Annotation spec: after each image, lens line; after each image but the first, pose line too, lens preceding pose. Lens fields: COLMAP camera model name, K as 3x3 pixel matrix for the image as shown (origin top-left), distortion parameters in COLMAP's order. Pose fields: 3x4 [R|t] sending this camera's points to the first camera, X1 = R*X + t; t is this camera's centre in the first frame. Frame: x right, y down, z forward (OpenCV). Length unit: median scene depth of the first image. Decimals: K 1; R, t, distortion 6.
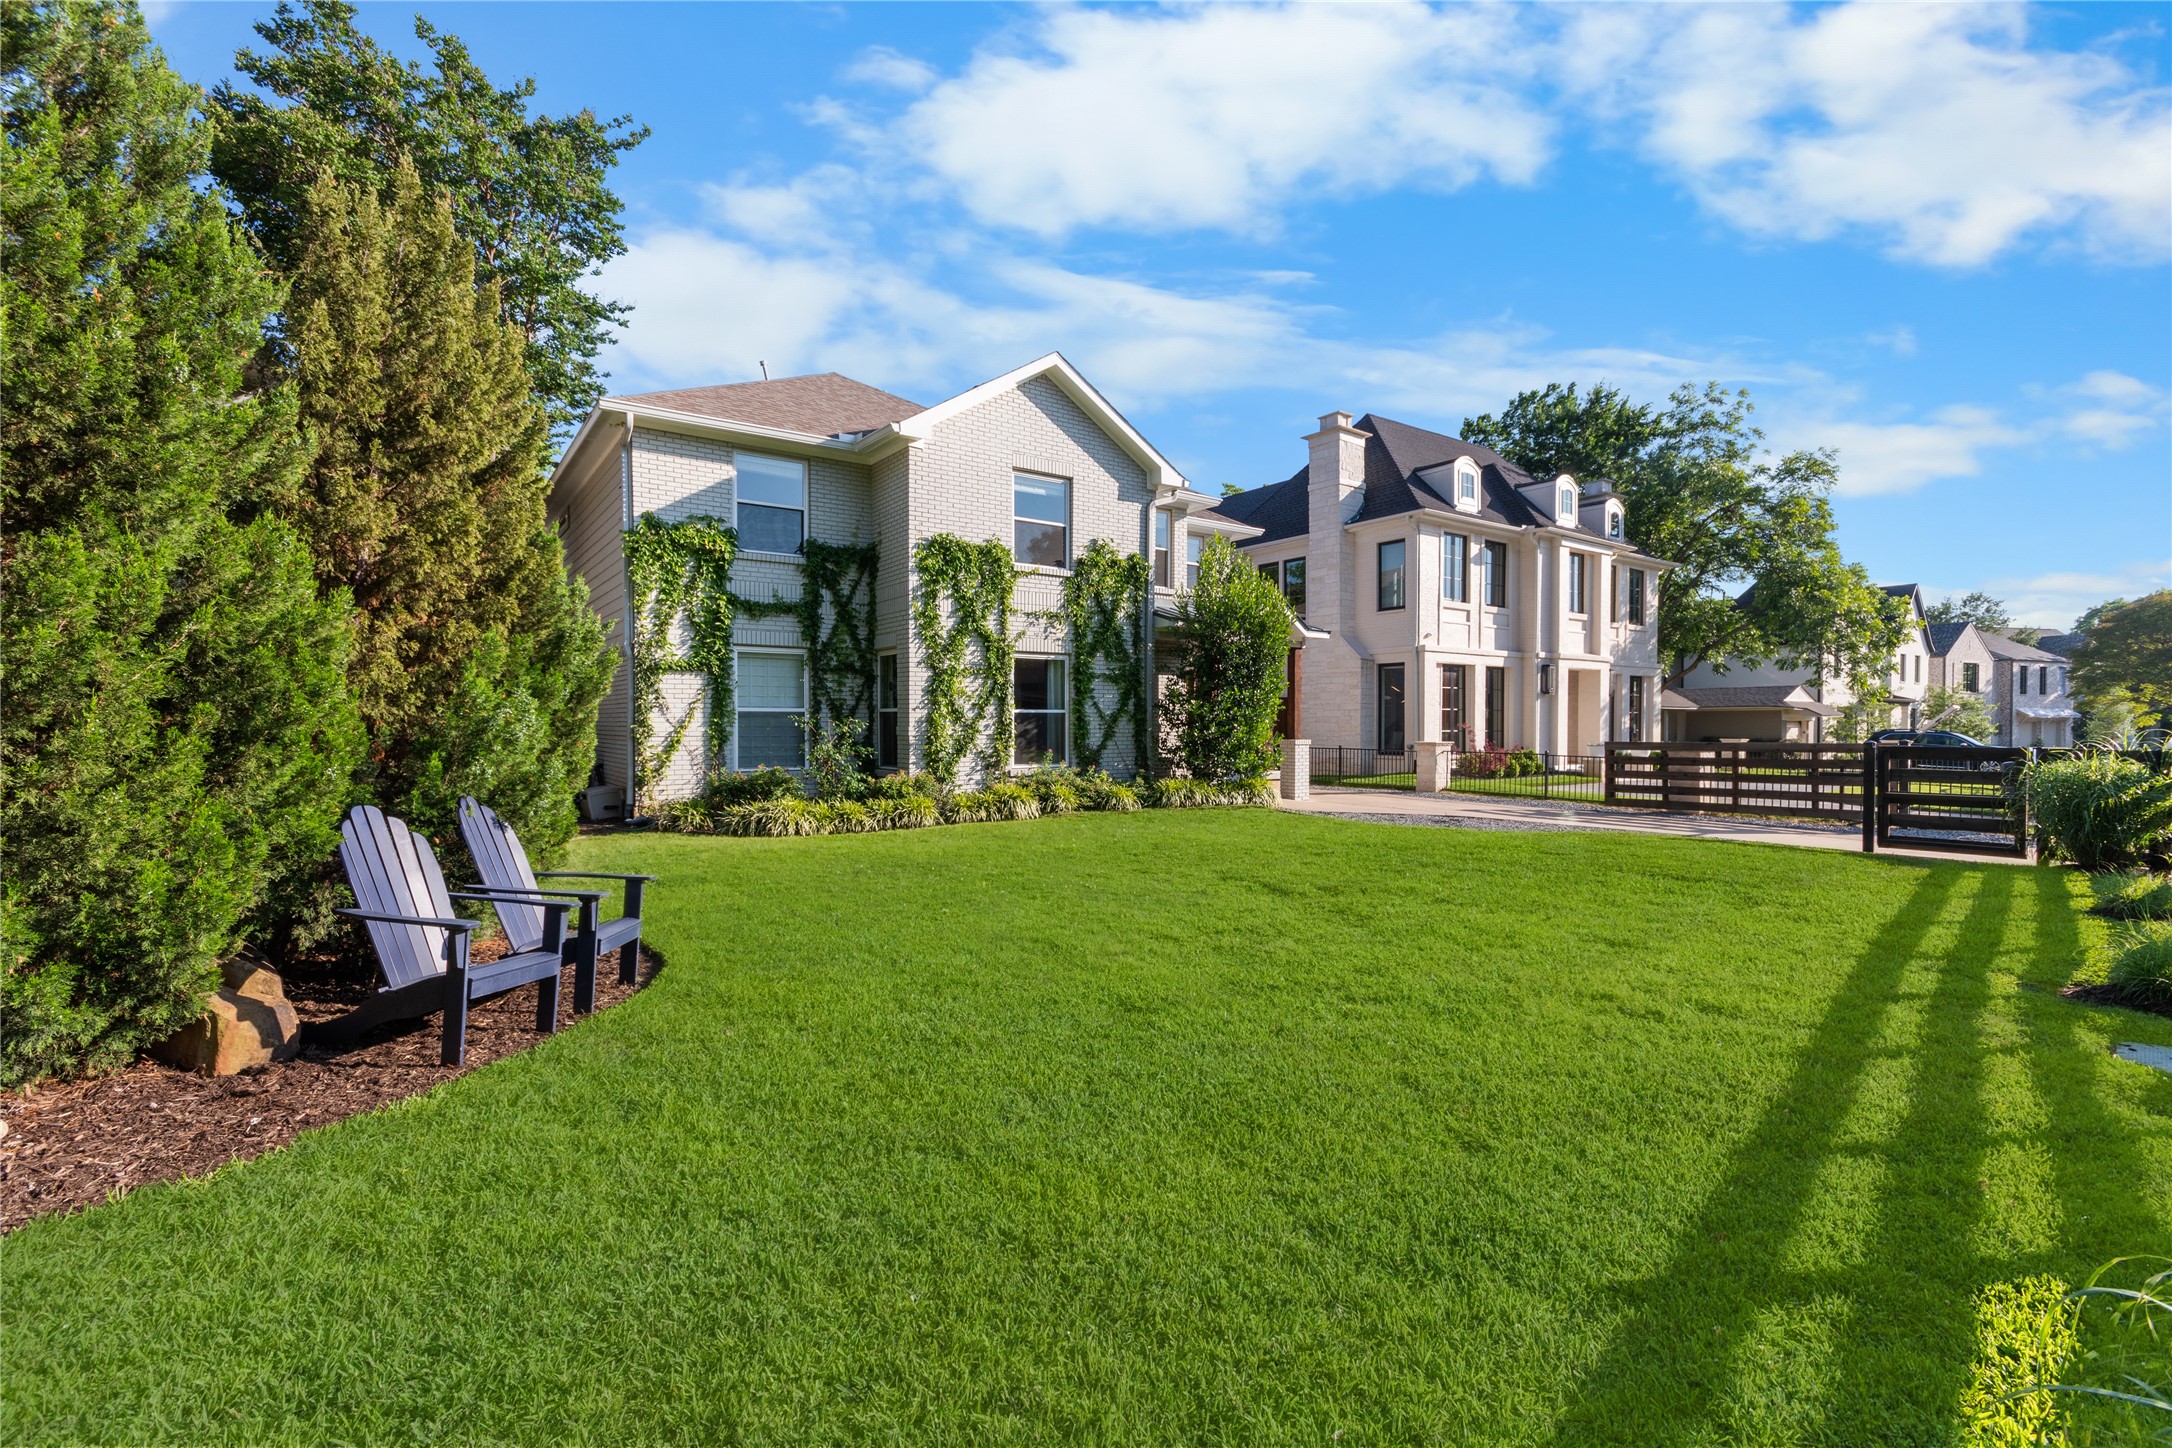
lens RADIAL K [[963.7, 0, 1080.8], [0, 963.7, 723.7], [0, 0, 1]] dist [0.002431, 0.001640]
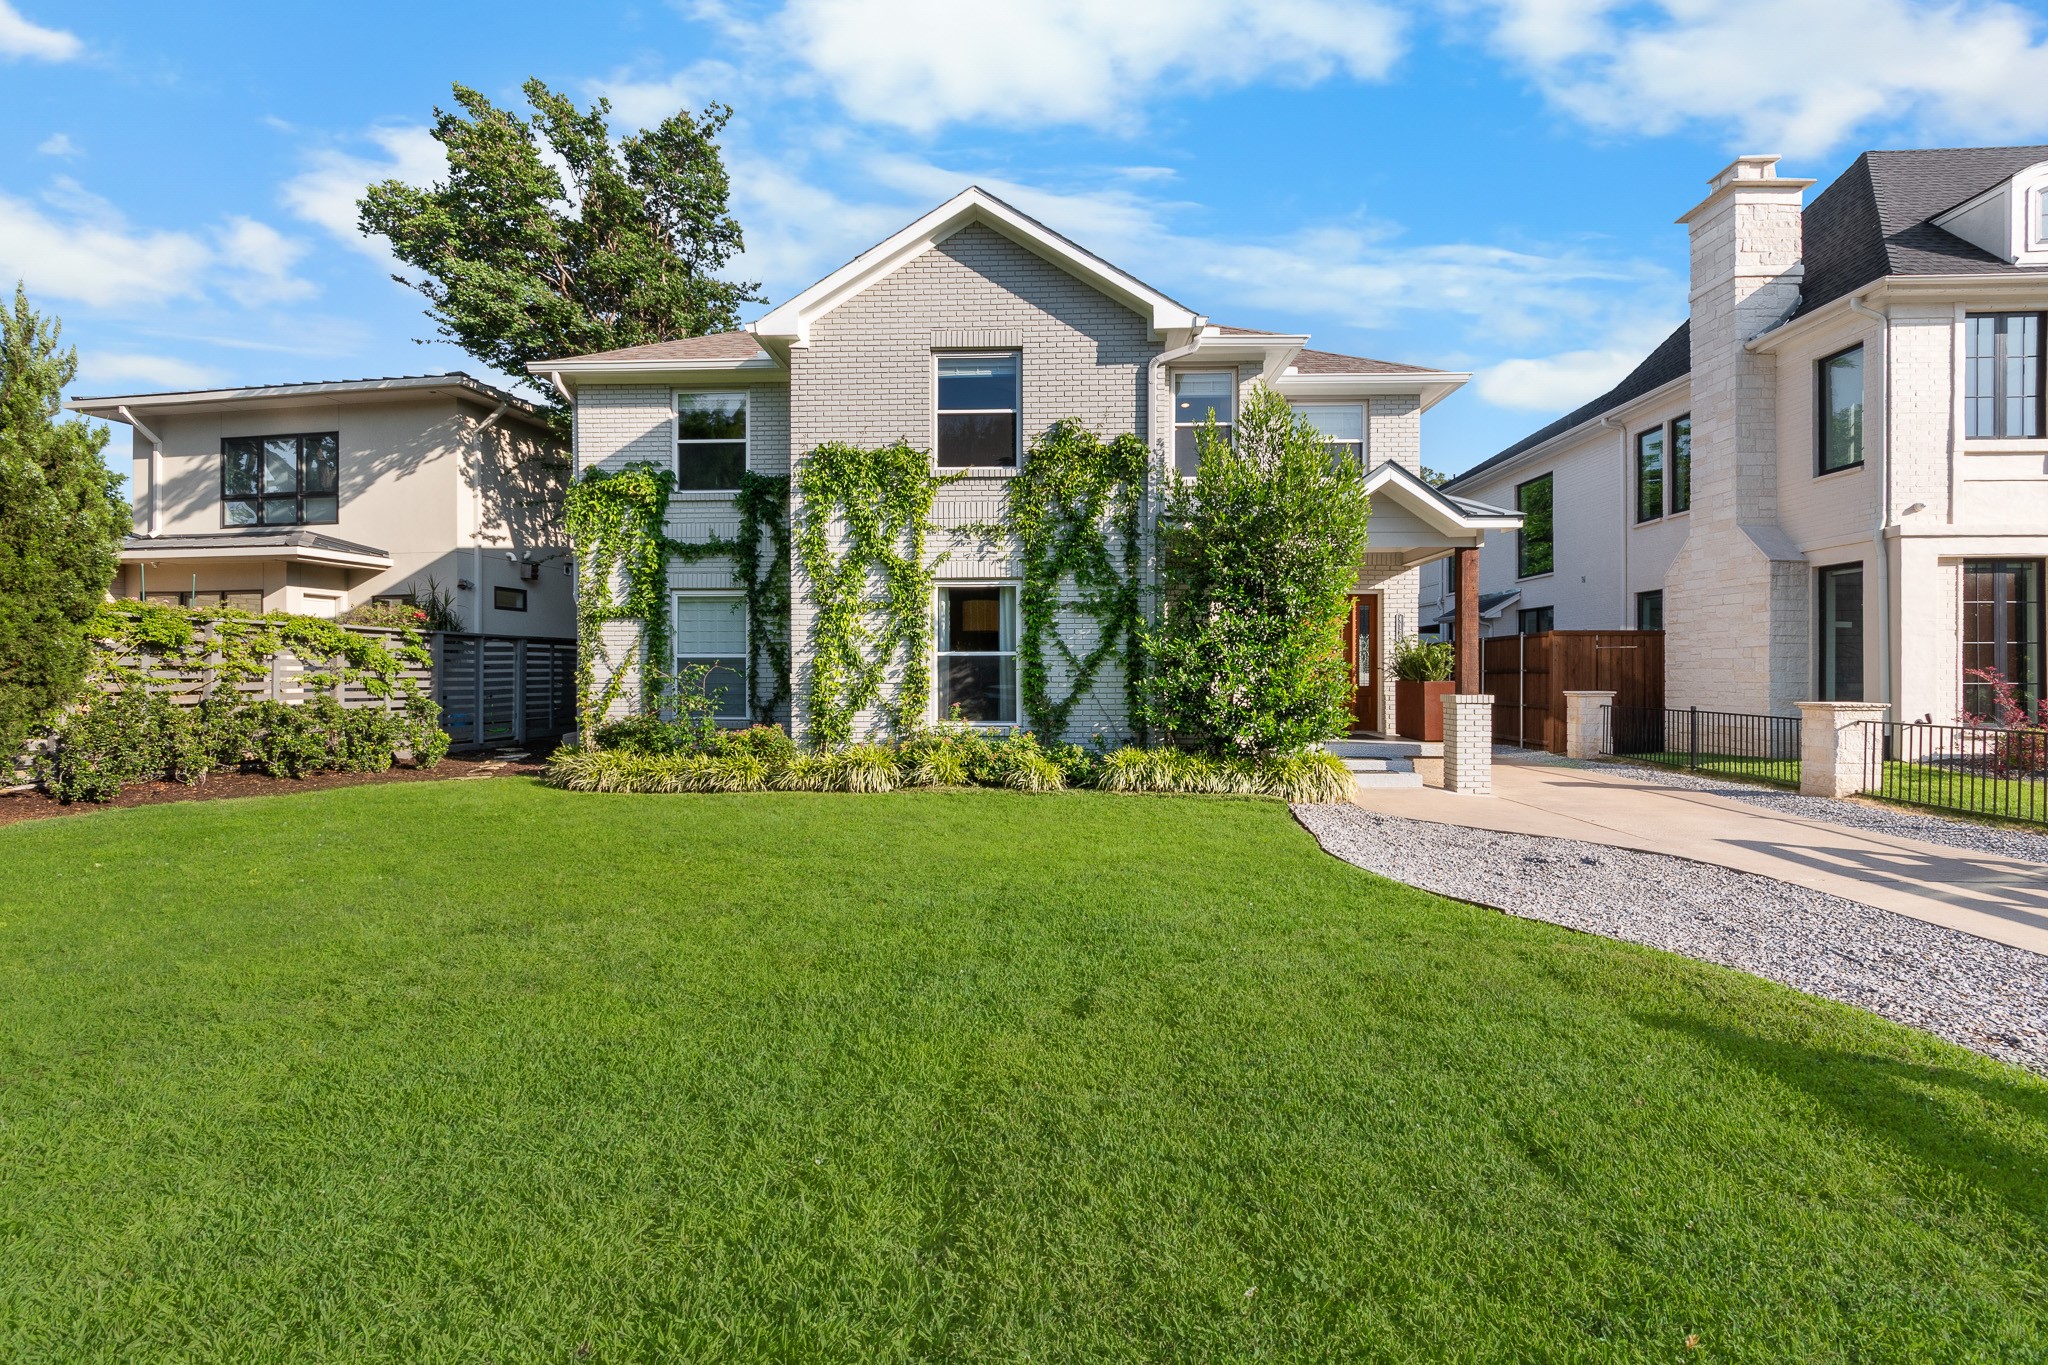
lens RADIAL K [[908.6, 0, 1026.9], [0, 908.6, 668.4], [0, 0, 1]] dist [0.002431, 0.001640]
pose [[0.791990, -0.002755, -0.610527, 0.450929], [0.002014, 0.999996, -0.001899, 0.000296], [0.610530, 0.000274, 0.791993, 0.453640]]
